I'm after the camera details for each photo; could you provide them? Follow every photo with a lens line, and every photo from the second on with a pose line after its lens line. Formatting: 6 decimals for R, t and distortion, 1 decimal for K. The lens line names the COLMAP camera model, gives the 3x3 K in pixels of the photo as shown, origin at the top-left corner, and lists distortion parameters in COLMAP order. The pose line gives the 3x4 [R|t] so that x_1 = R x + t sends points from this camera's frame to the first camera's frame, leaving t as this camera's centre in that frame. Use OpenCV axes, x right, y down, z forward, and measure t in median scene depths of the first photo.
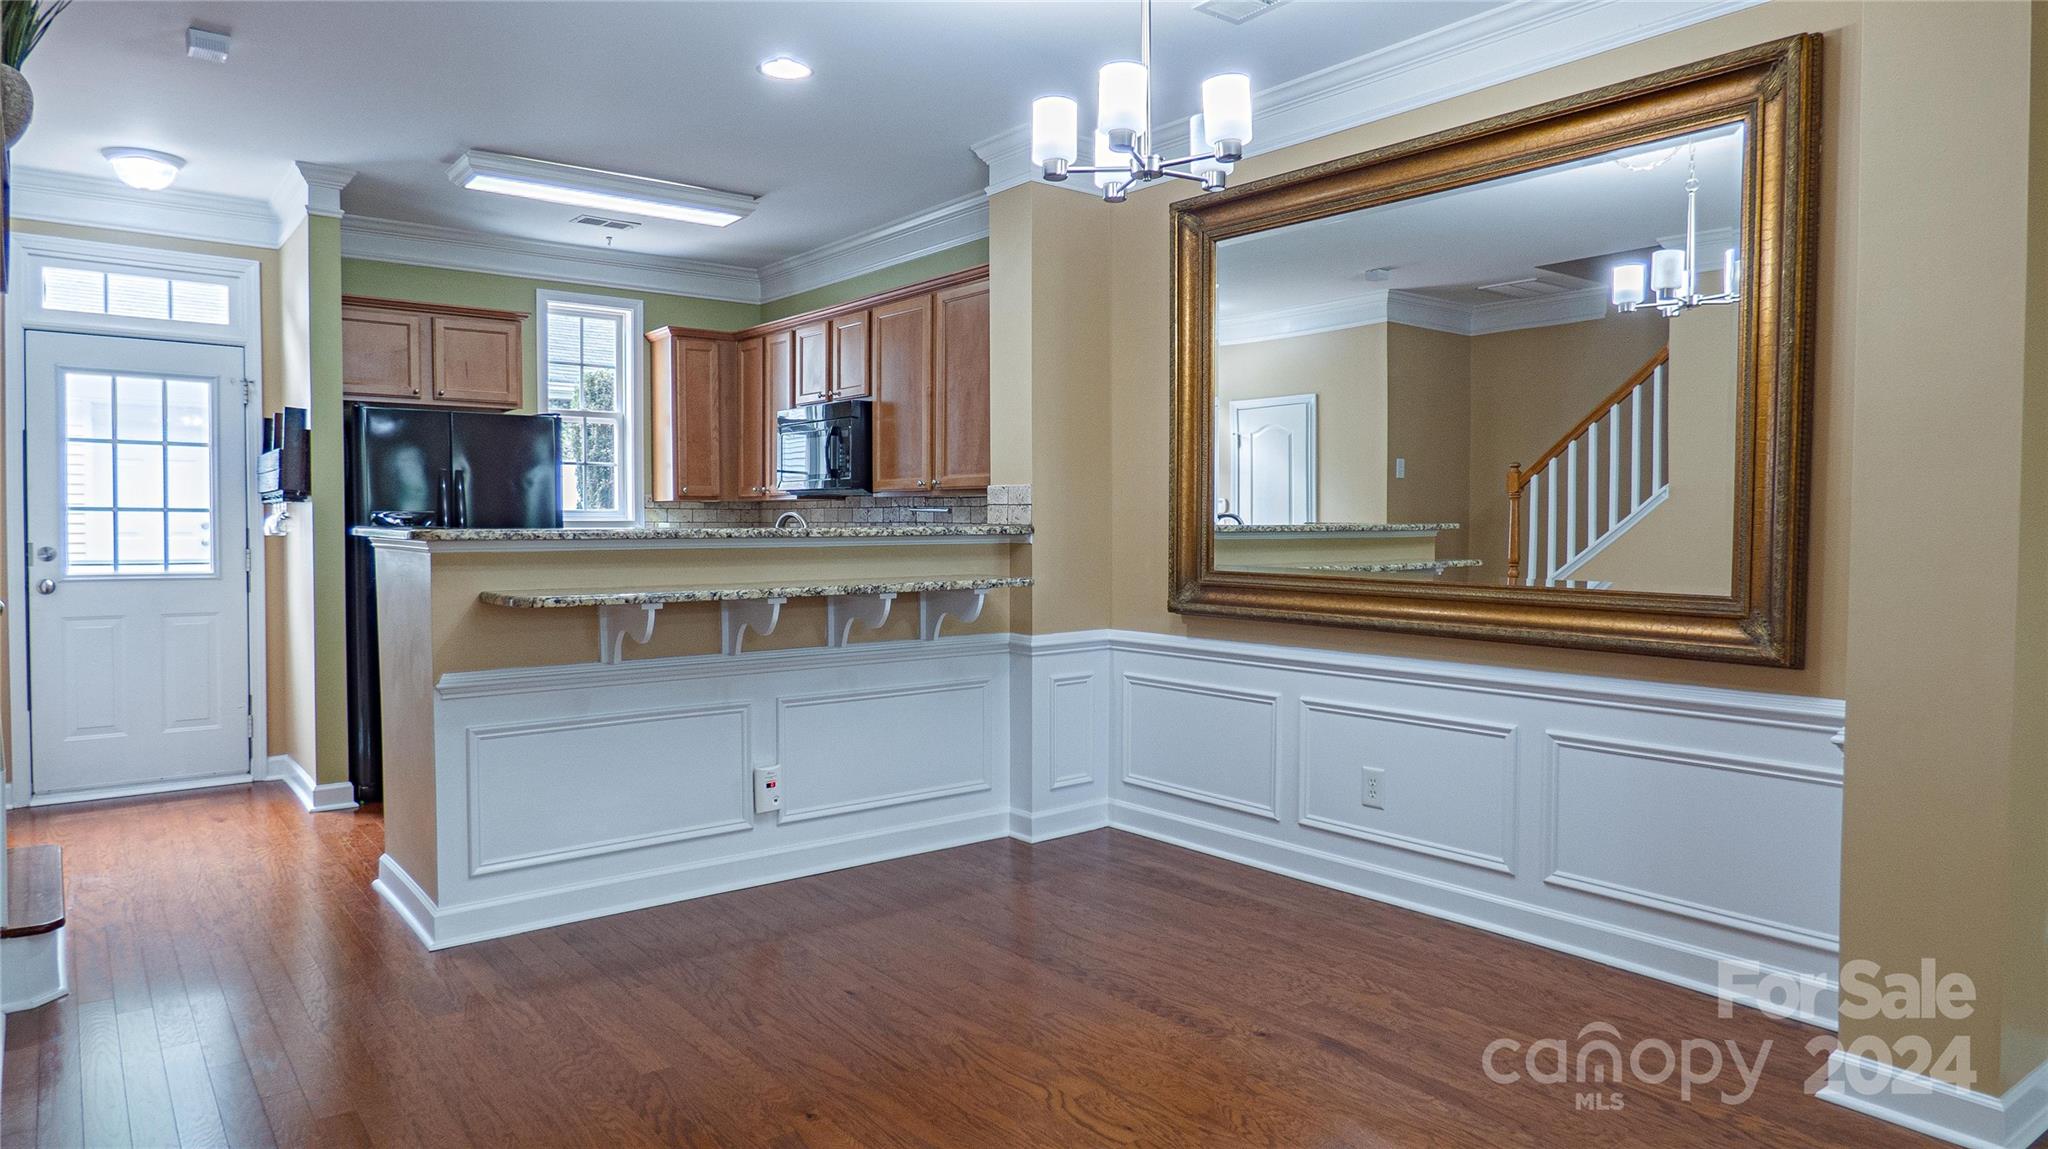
lens RADIAL K [[1235.4, 0, 1029.5], [0, 1235.4, 567.0], [0, 0, 1]] dist [-0.040688, 0.041689]
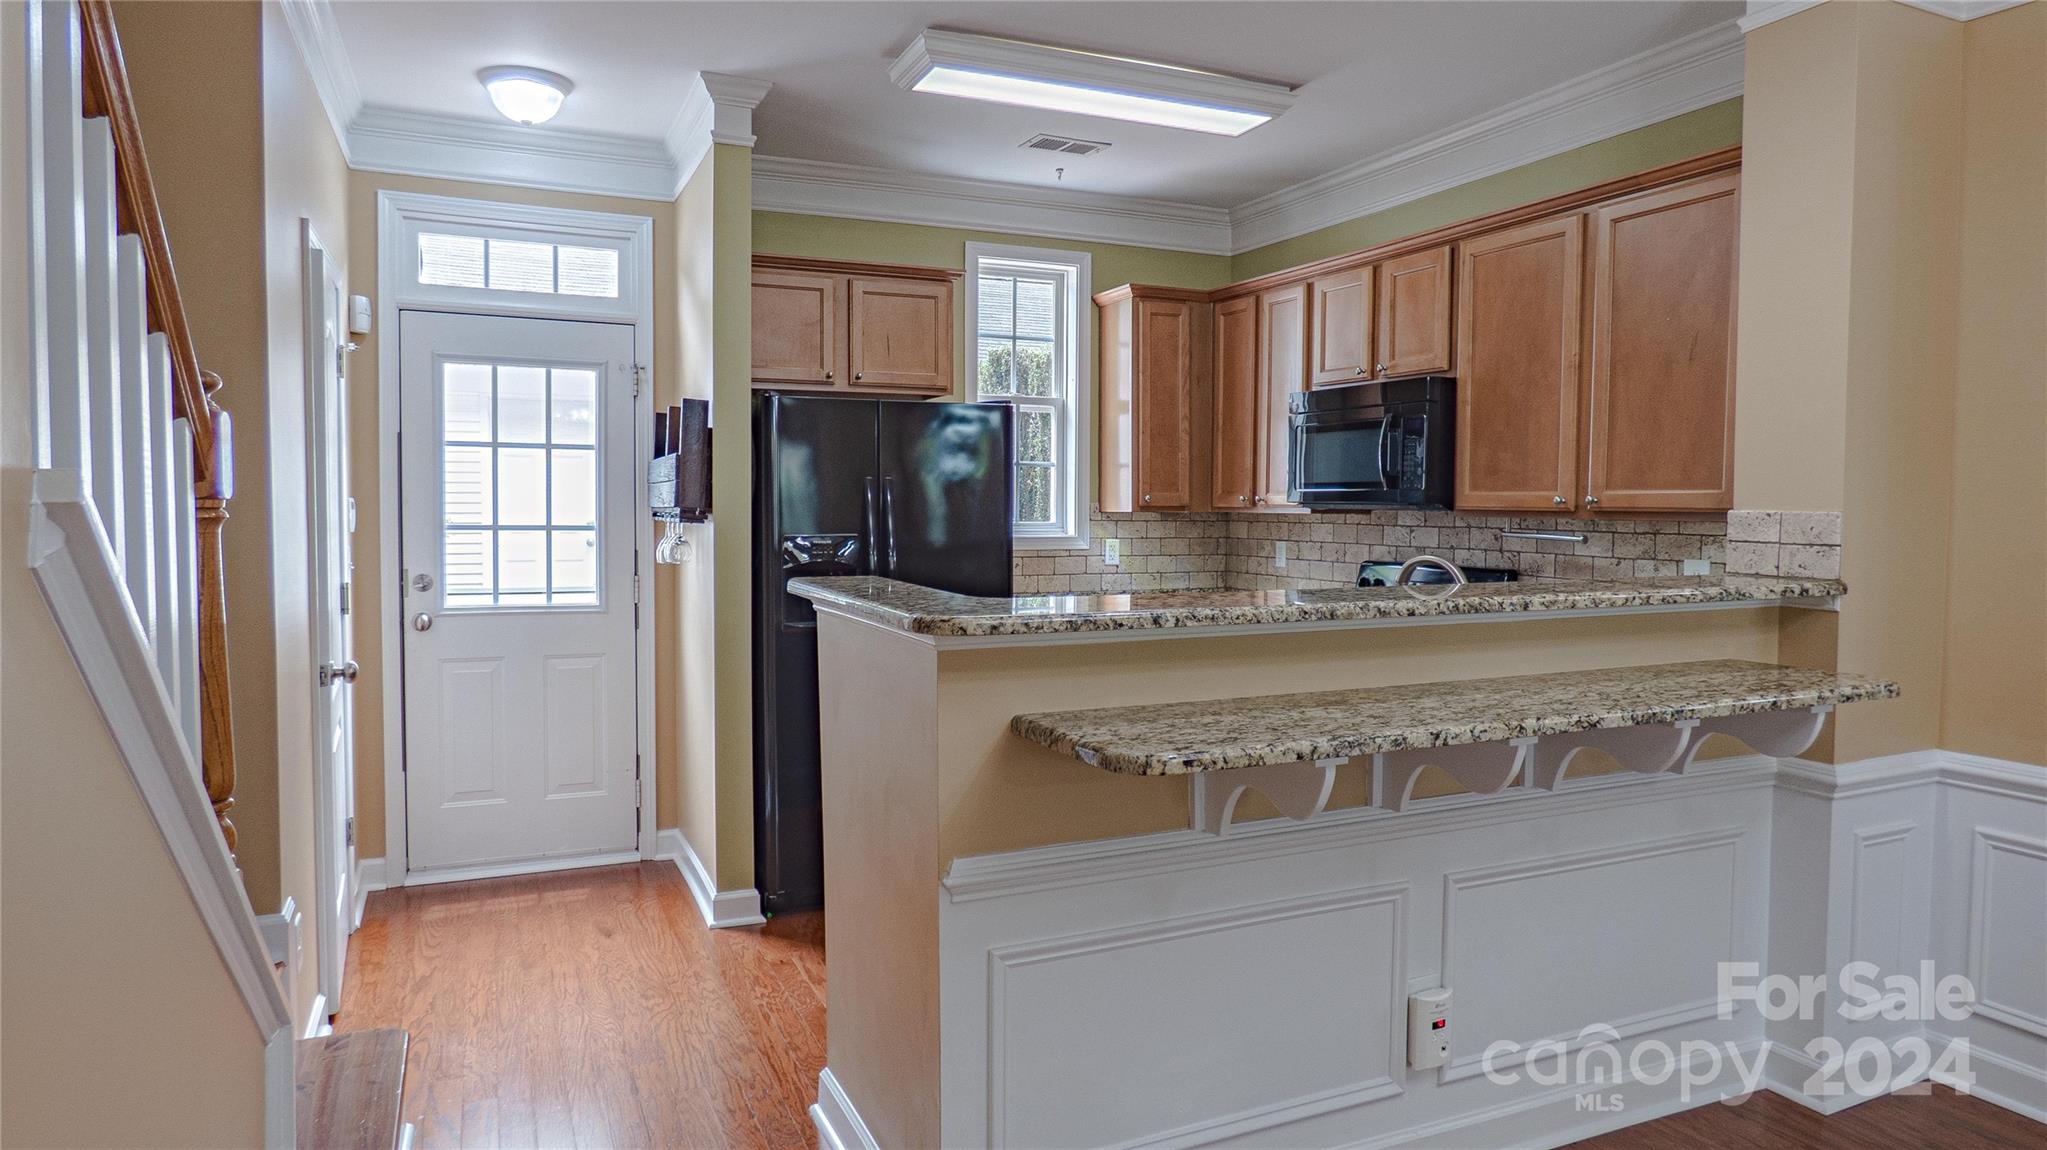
lens RADIAL K [[1234.8, 0, 1029.0], [0, 1234.8, 567.5], [0, 0, 1]] dist [-0.040688, 0.041689]
pose [[0.968826, 0.015842, -0.247237, -0.198367], [-0.012053, 0.999786, 0.016832, -0.038968], [0.247451, -0.013328, 0.968809, 0.293744]]
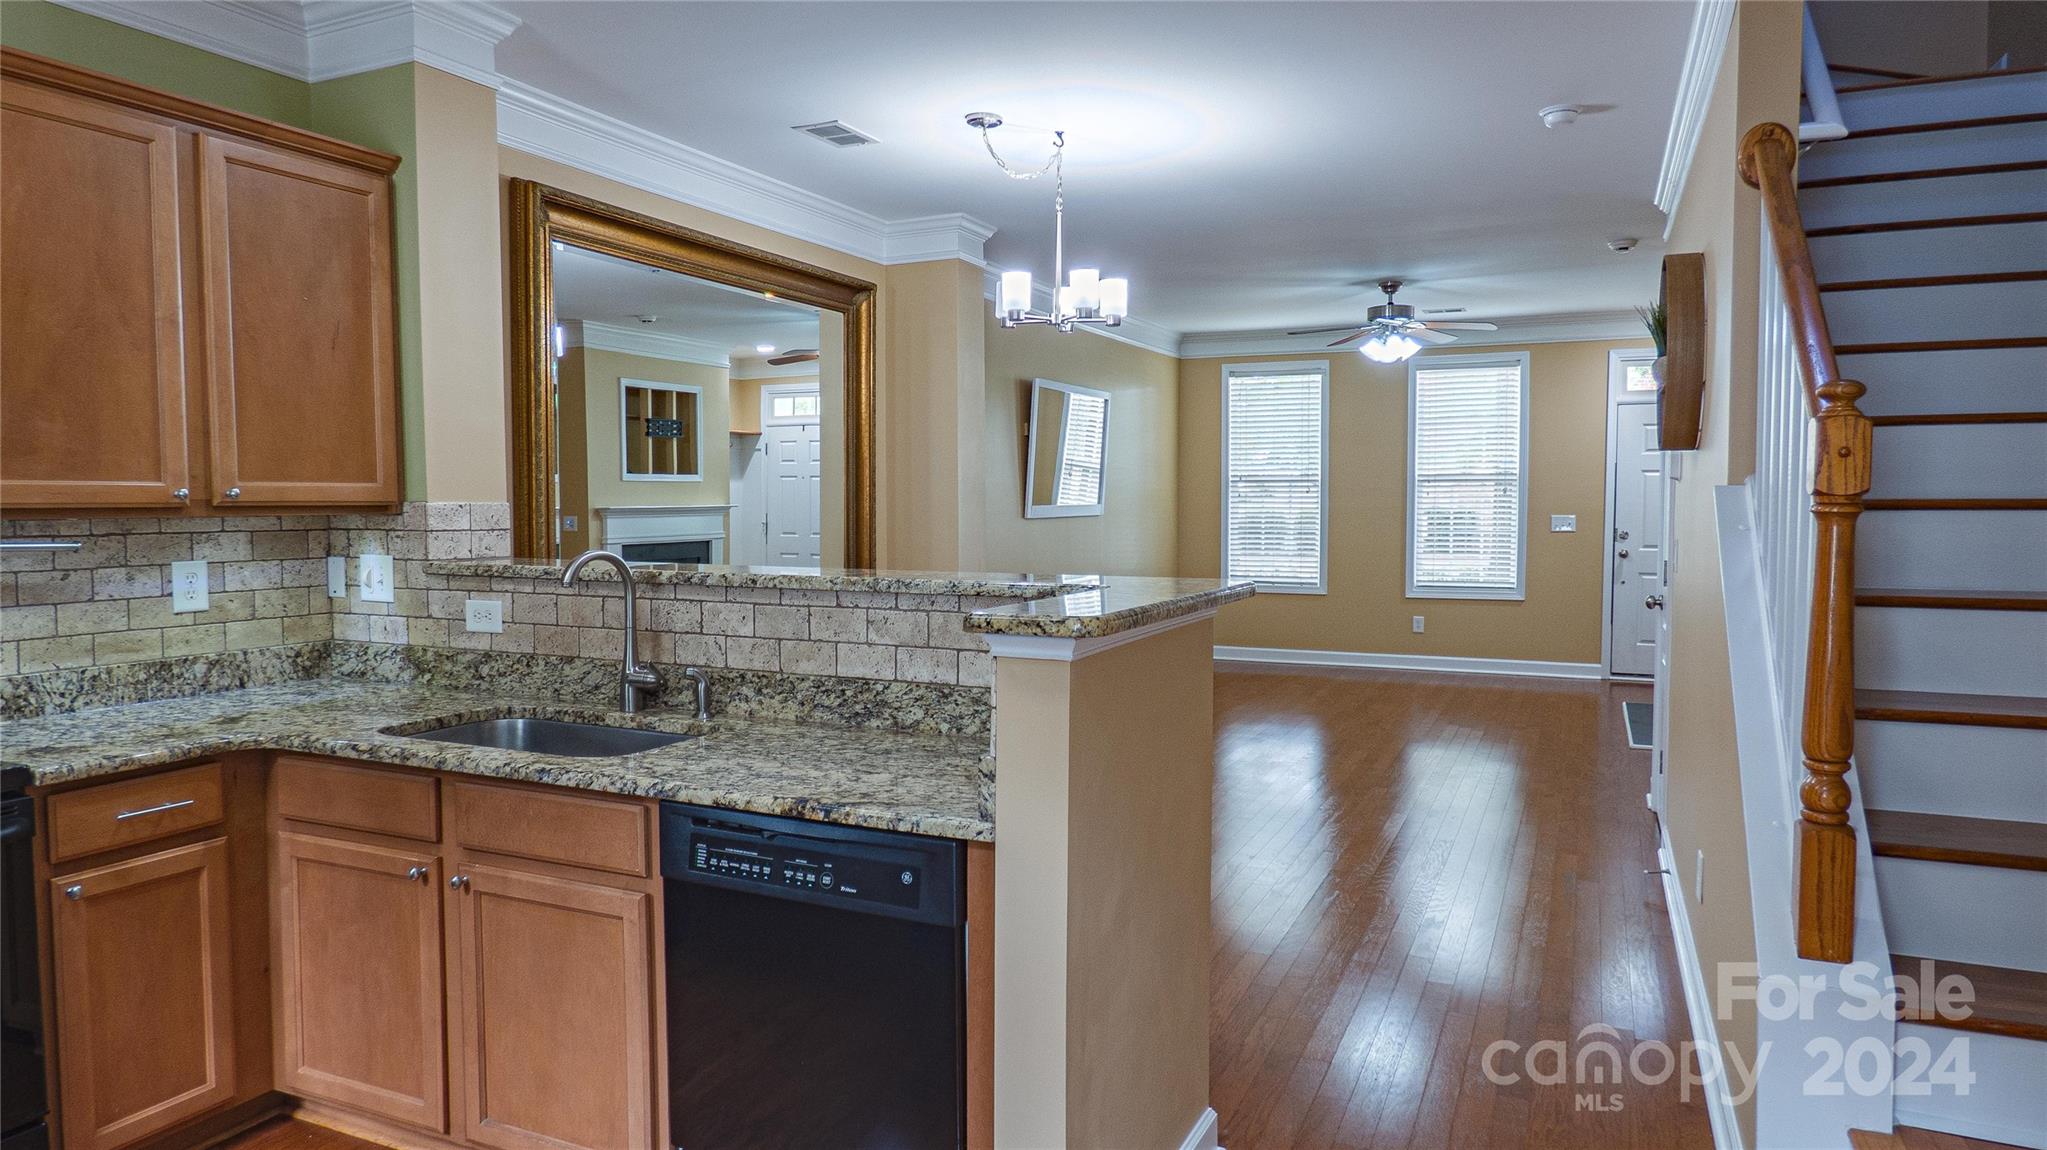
lens RADIAL K [[1234.8, 0, 1029.0], [0, 1234.8, 567.5], [0, 0, 1]] dist [-0.040688, 0.041689]
pose [[-0.456892, -0.054422, 0.887856, -0.691717], [0.031658, 0.996499, 0.077373, -0.064663], [-0.888959, 0.063459, -0.453569, 0.916440]]
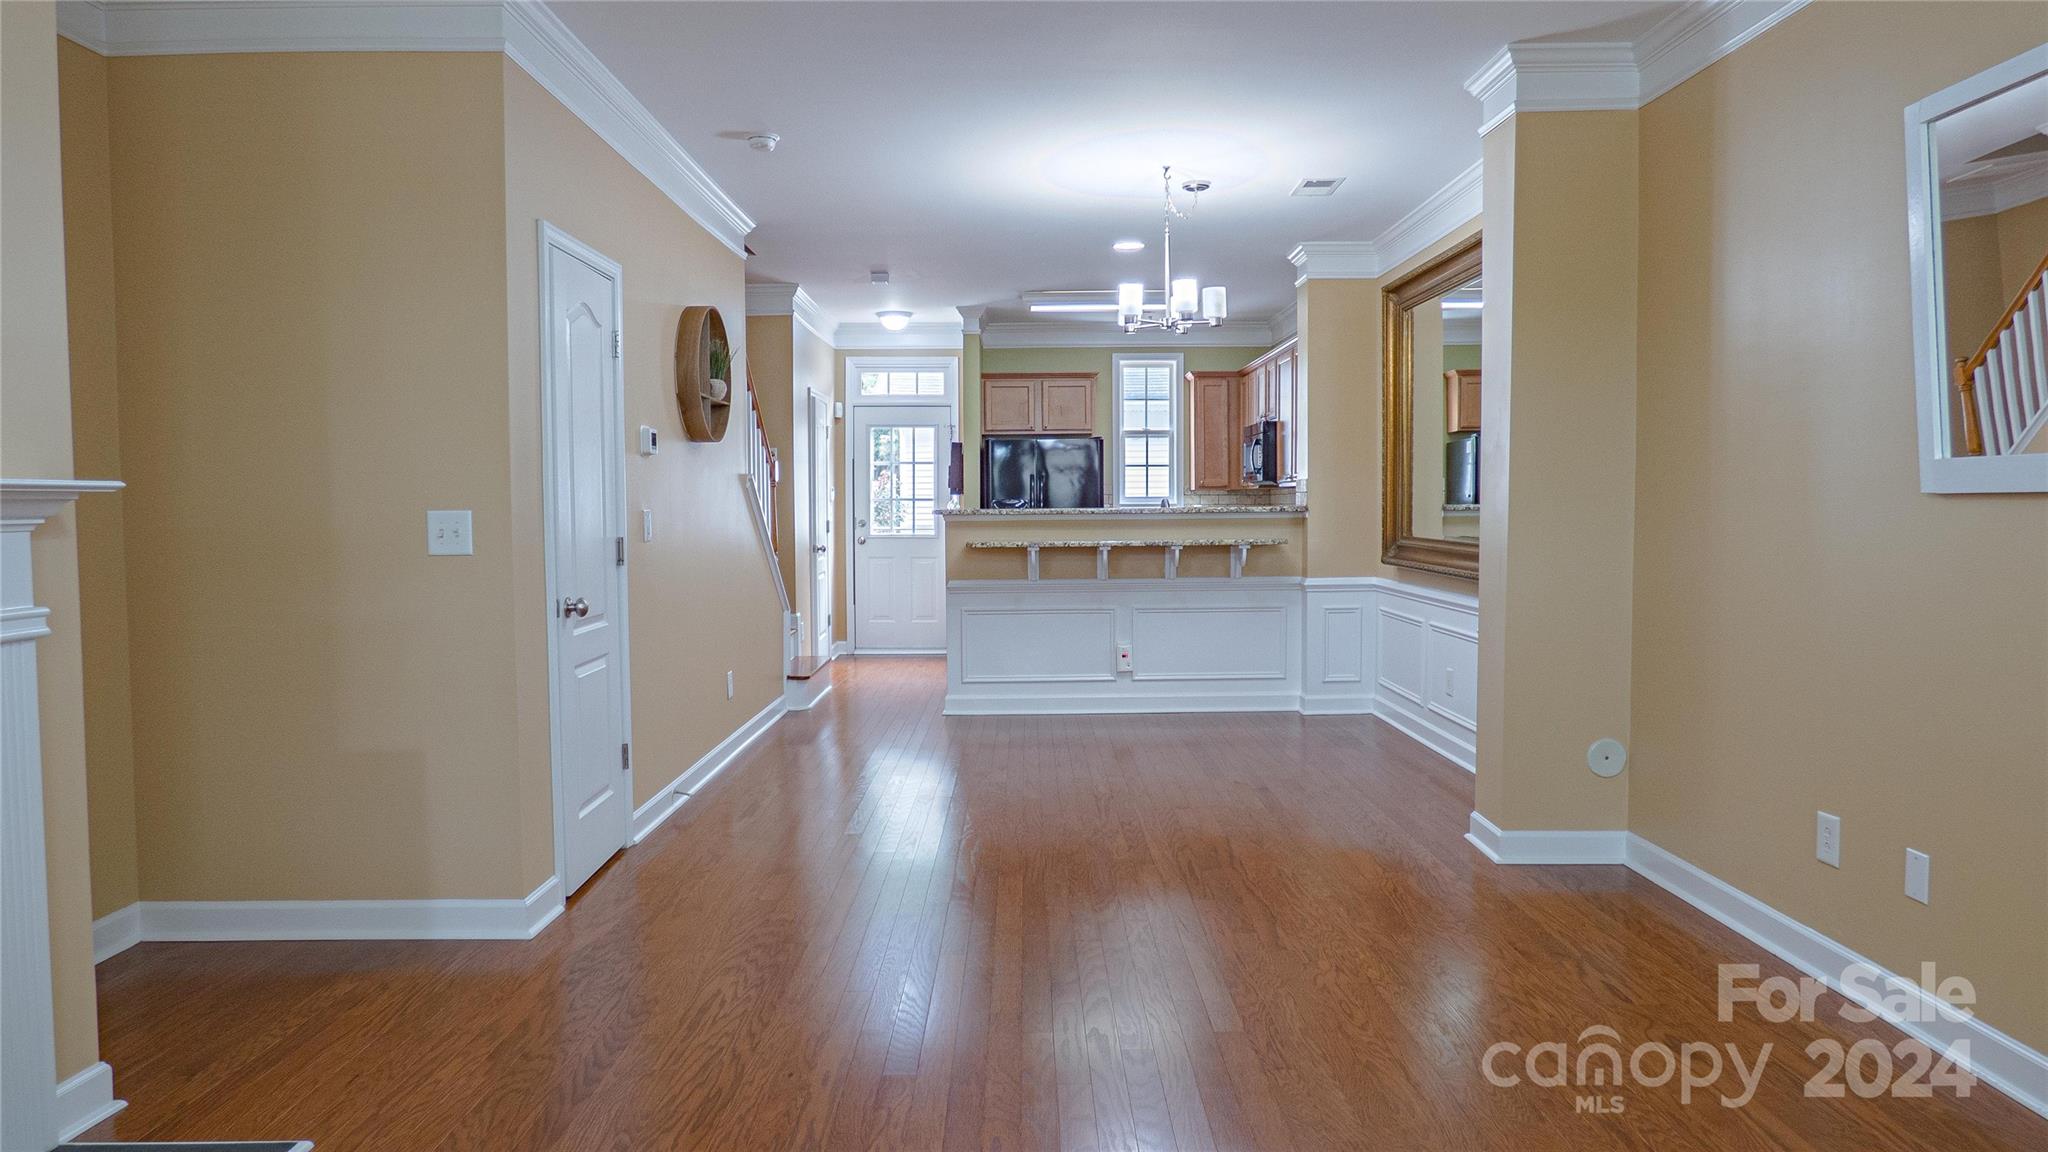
lens RADIAL K [[1235.4, 0, 1029.5], [0, 1235.4, 568.5], [0, 0, 1]] dist [-0.040688, 0.041689]
pose [[0.785843, 0.024350, -0.617947, 0.581532], [-0.013842, 0.999667, 0.021789, 0.013479], [0.618272, -0.008569, 0.785918, -0.346536]]
